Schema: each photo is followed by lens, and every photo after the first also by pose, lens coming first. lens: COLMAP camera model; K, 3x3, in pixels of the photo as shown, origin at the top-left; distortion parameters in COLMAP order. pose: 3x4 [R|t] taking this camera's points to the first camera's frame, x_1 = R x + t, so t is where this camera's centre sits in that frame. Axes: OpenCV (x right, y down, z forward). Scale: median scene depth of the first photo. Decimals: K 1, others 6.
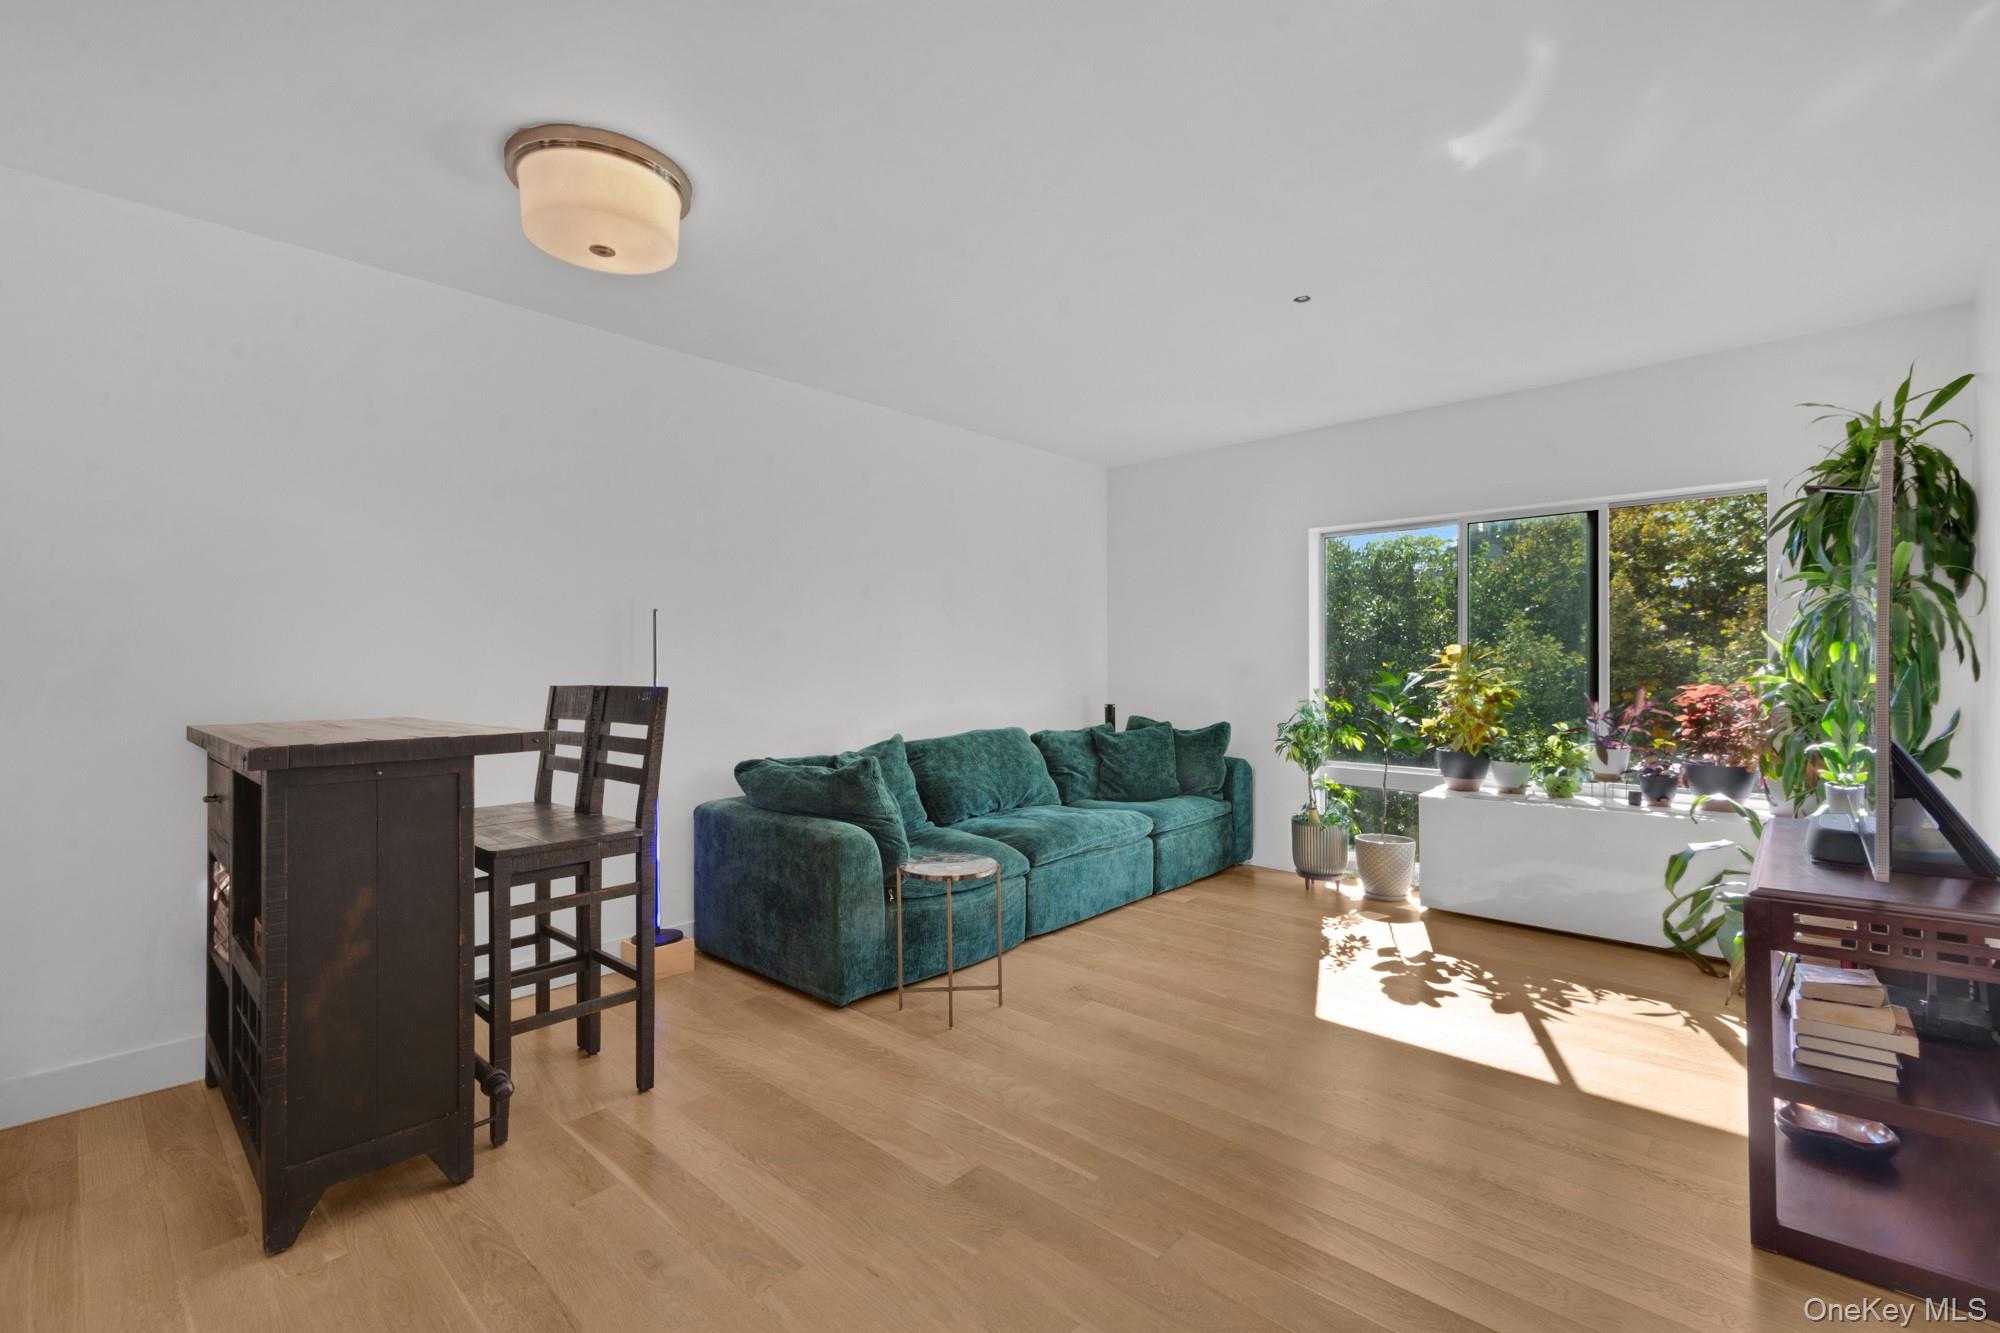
lens RADIAL K [[876.4, 0, 996.3], [0, 876.4, 665.1], [0, 0, 1]] dist [0.001068, -0.000124]
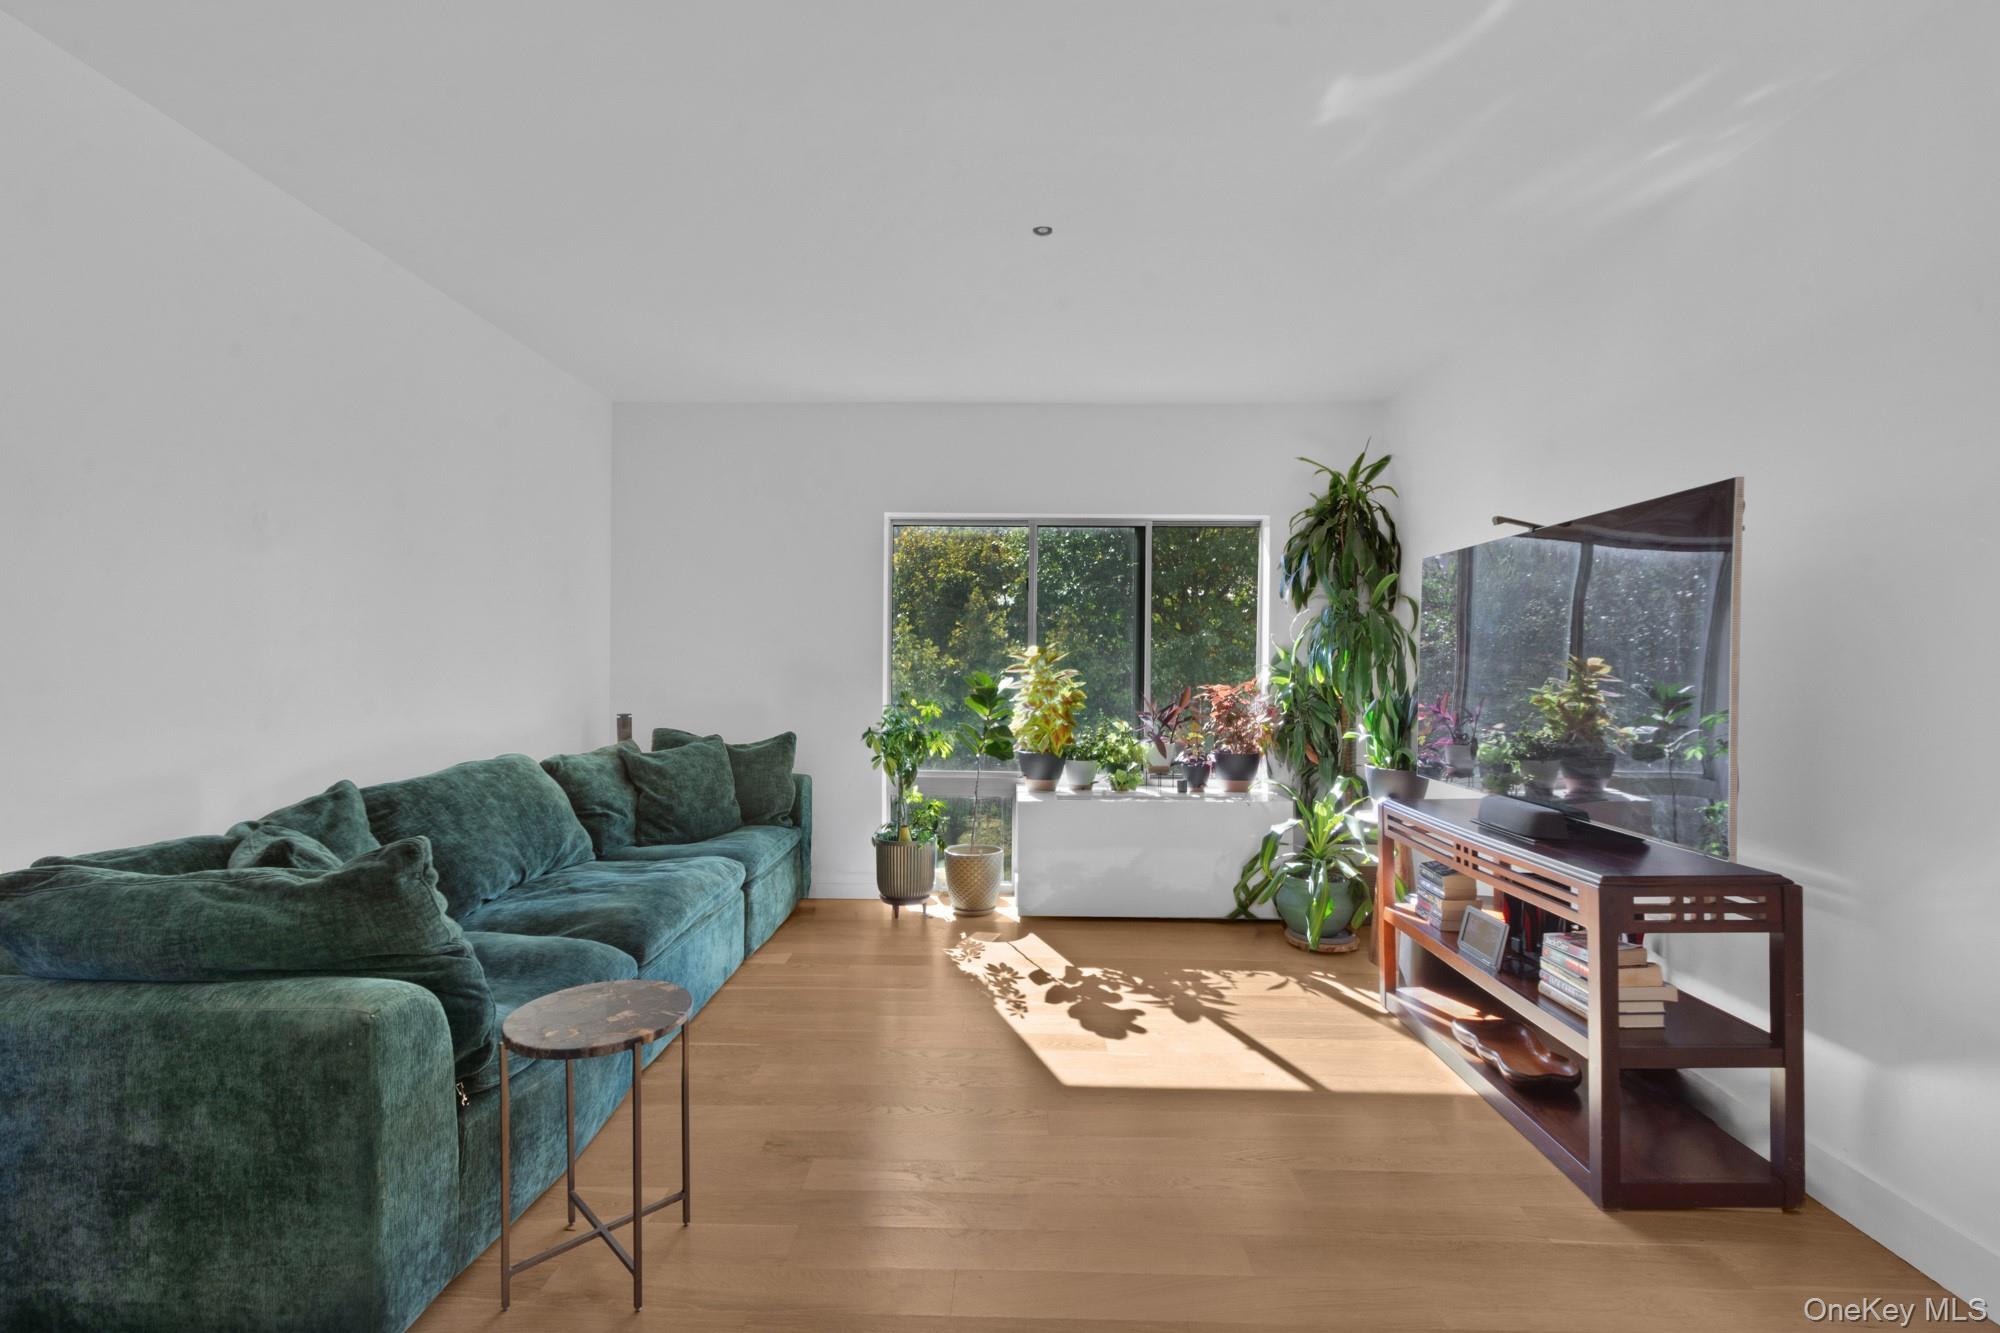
lens RADIAL K [[876.4, 0, 996.3], [0, 876.4, 665.1], [0, 0, 1]] dist [0.001068, -0.000124]
pose [[0.749095, 0.008039, 0.662413, -0.176908], [-0.009227, 0.999956, -0.001701, 0.000777], [-0.662398, -0.004838, 0.749136, 0.297915]]
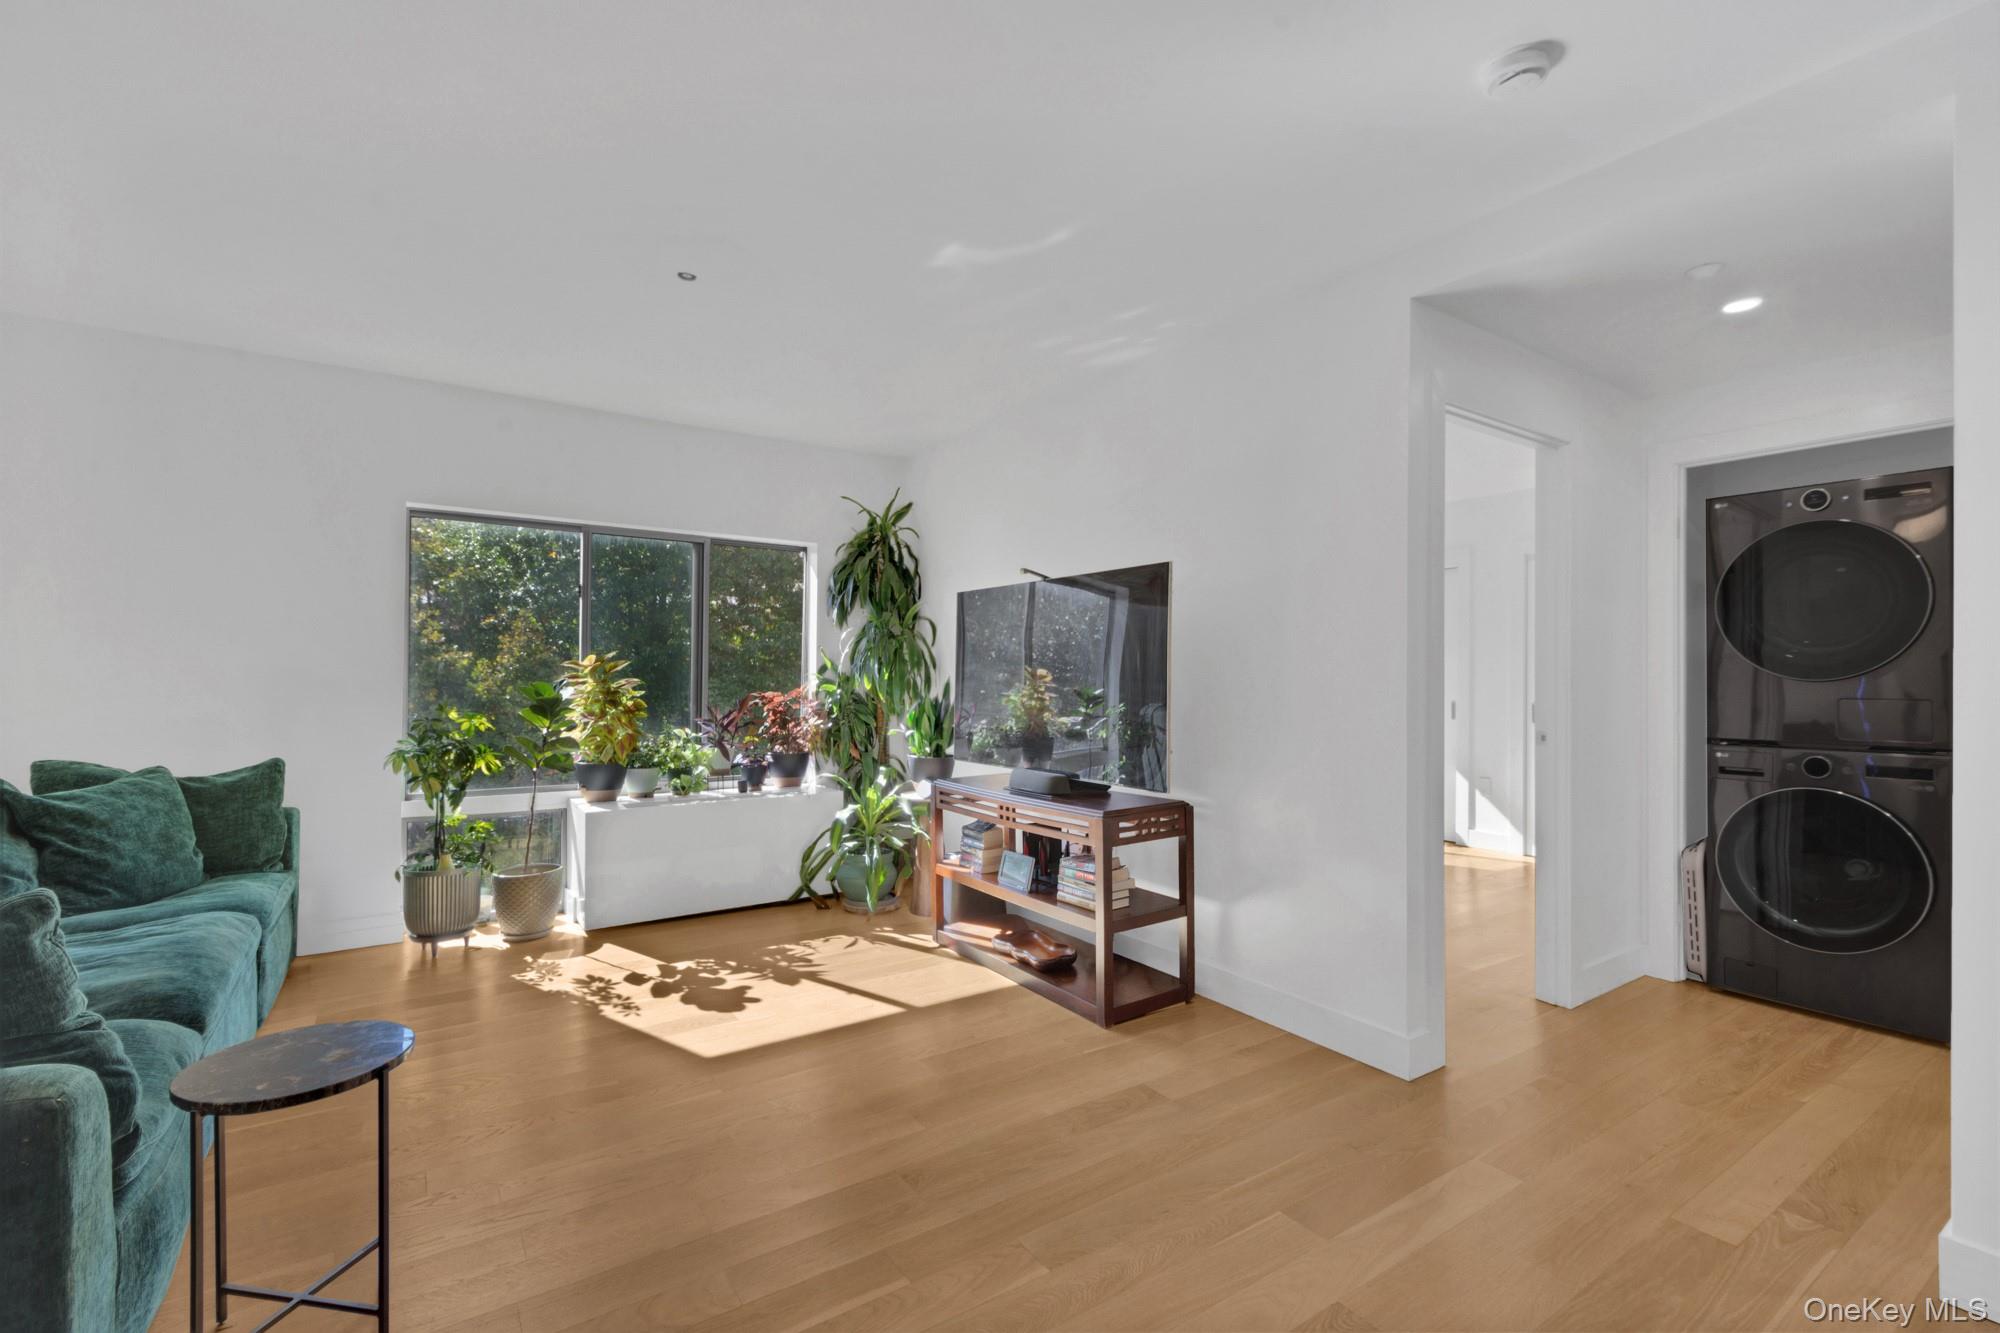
lens RADIAL K [[868.1, 0, 1007.9], [0, 868.1, 665.4], [0, 0, 1]] dist [0.002831, -0.000077]
pose [[0.220700, 0.017217, 0.975190, -0.336996], [-0.006270, 0.999849, -0.016233, 0.001482], [-0.975322, -0.002532, 0.220775, 0.352200]]
